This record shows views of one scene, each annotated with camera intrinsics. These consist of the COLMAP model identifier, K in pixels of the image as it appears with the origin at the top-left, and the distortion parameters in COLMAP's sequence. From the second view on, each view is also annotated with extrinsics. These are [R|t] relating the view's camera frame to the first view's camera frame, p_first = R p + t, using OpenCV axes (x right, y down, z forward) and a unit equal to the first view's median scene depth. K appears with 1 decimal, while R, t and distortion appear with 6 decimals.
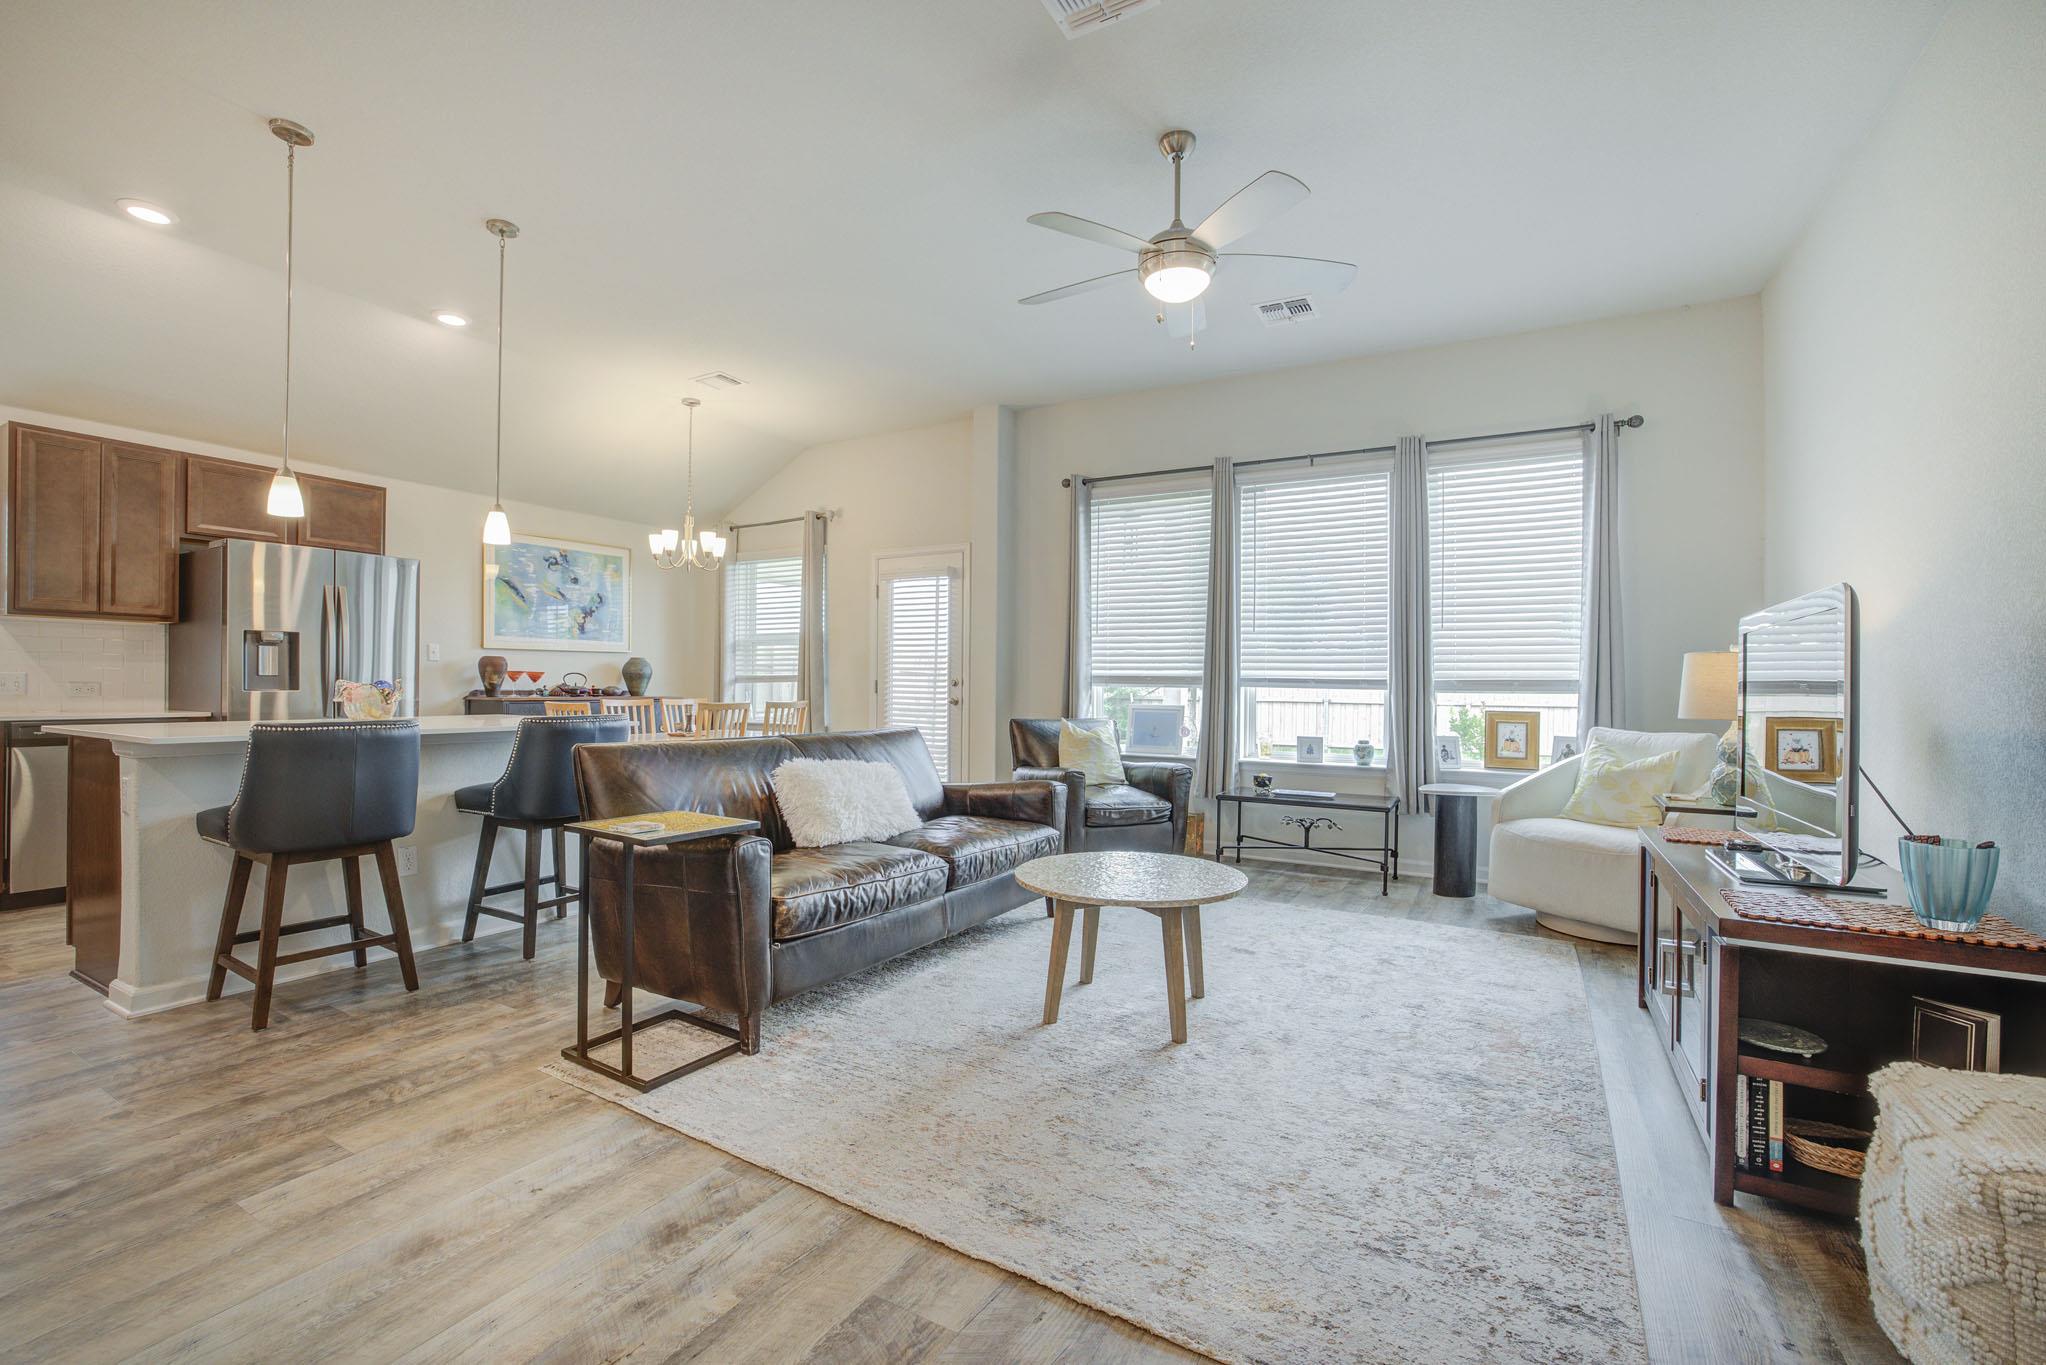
lens RADIAL K [[877.2, 0, 1024.3], [0, 877.2, 683.4], [0, 0, 1]] dist [-0.022391, 0.001088]
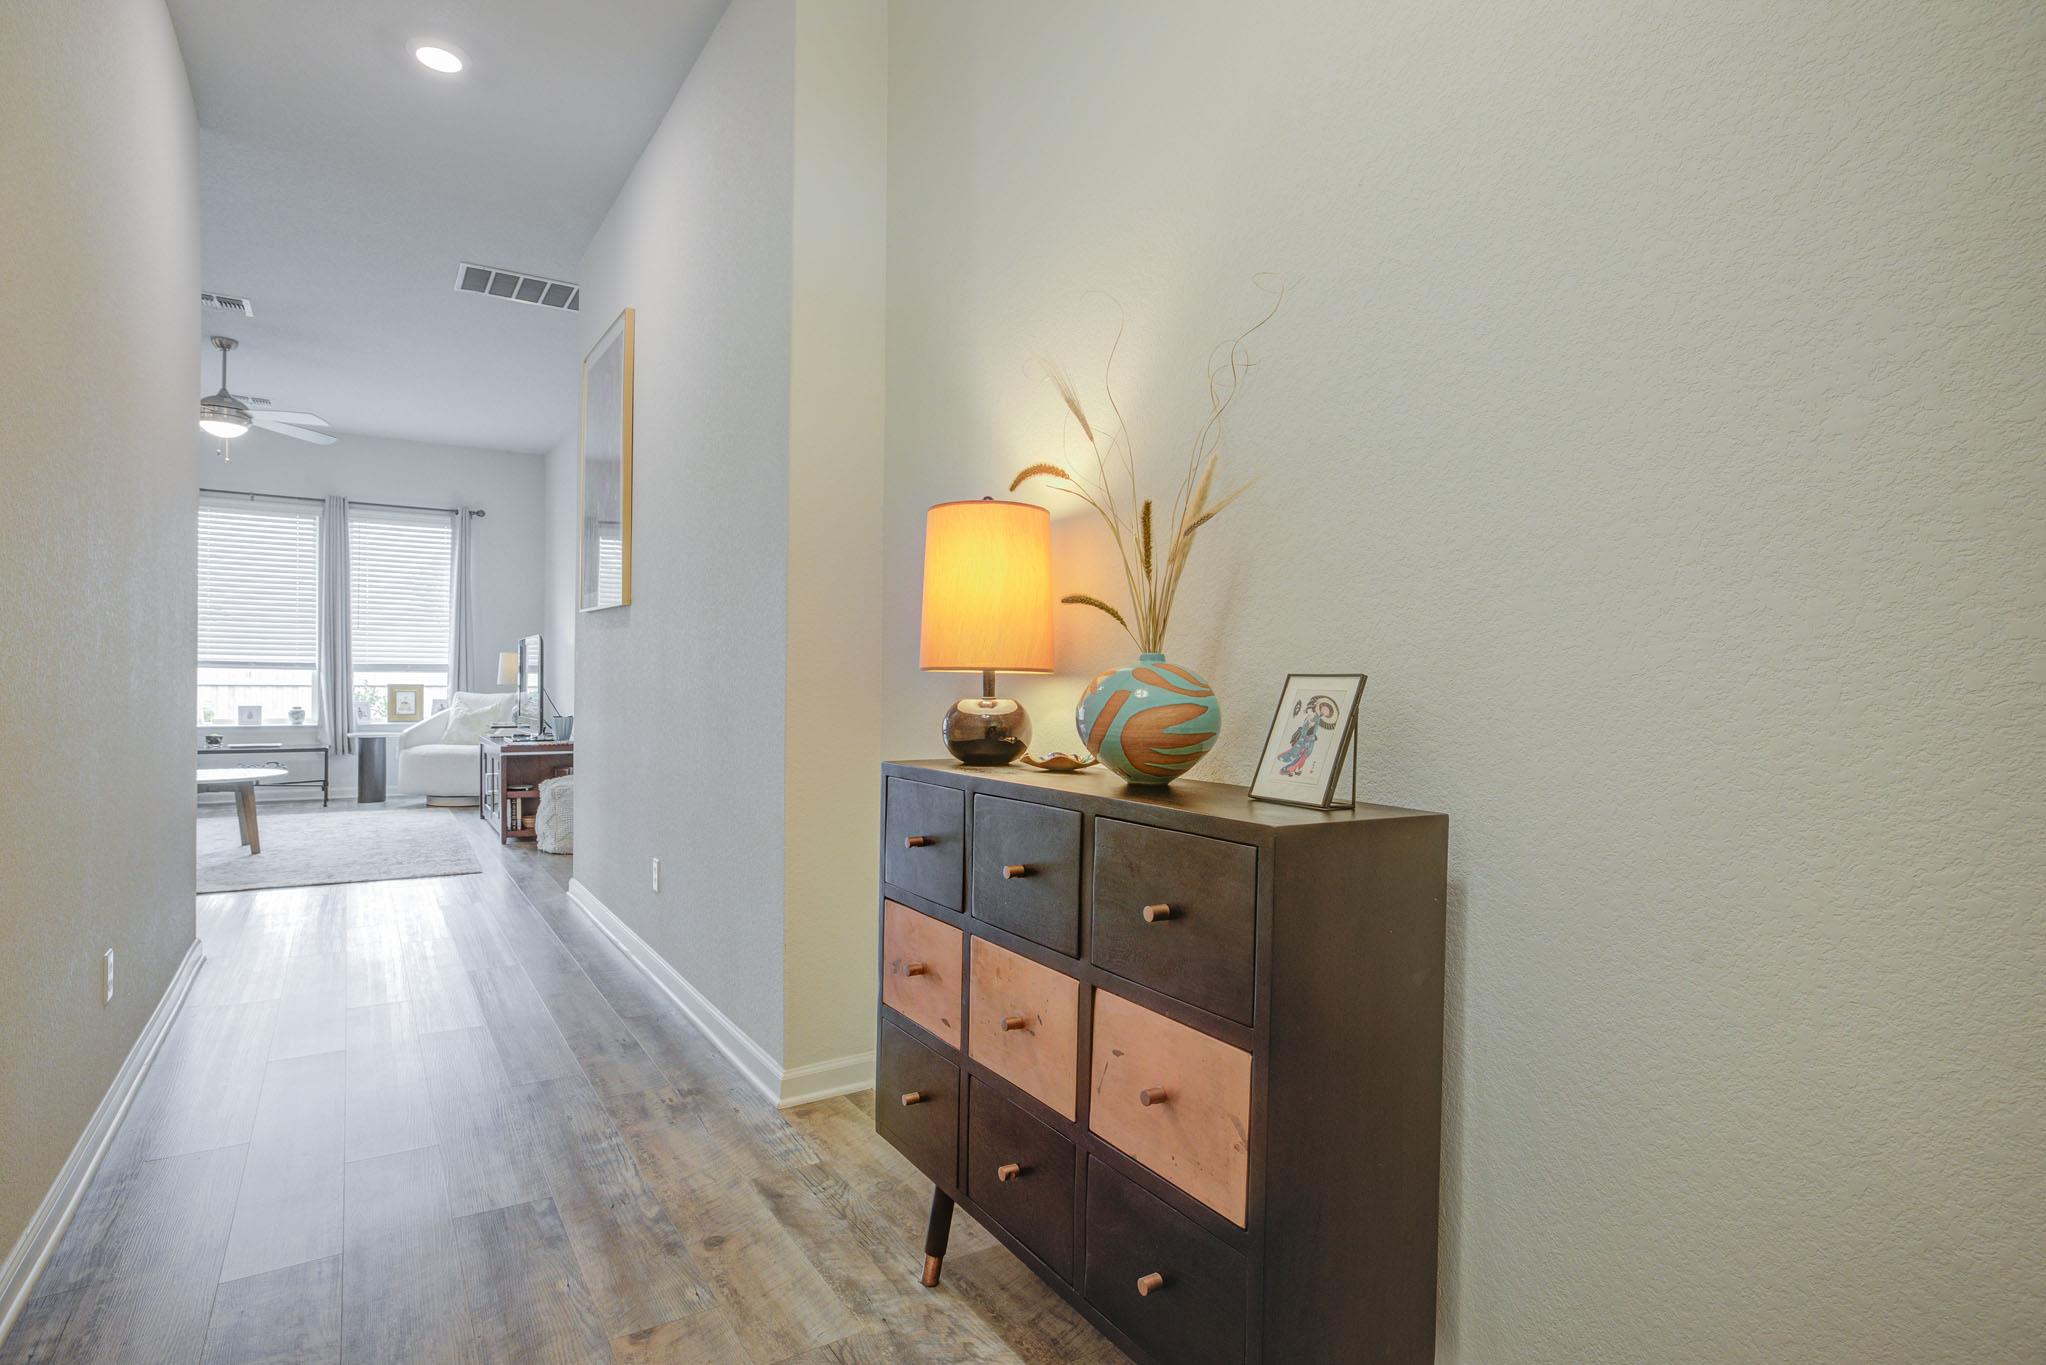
lens RADIAL K [[1060.1, 0, 1023.2], [0, 1060.1, 684.2], [0, 0, 1]] dist [-0.003263, -0.000381]
pose [[0.472763, -0.009074, 0.881143, -0.614890], [-0.011254, 0.999803, 0.016334, -0.011634], [-0.881118, -0.017639, 0.472568, -0.908698]]
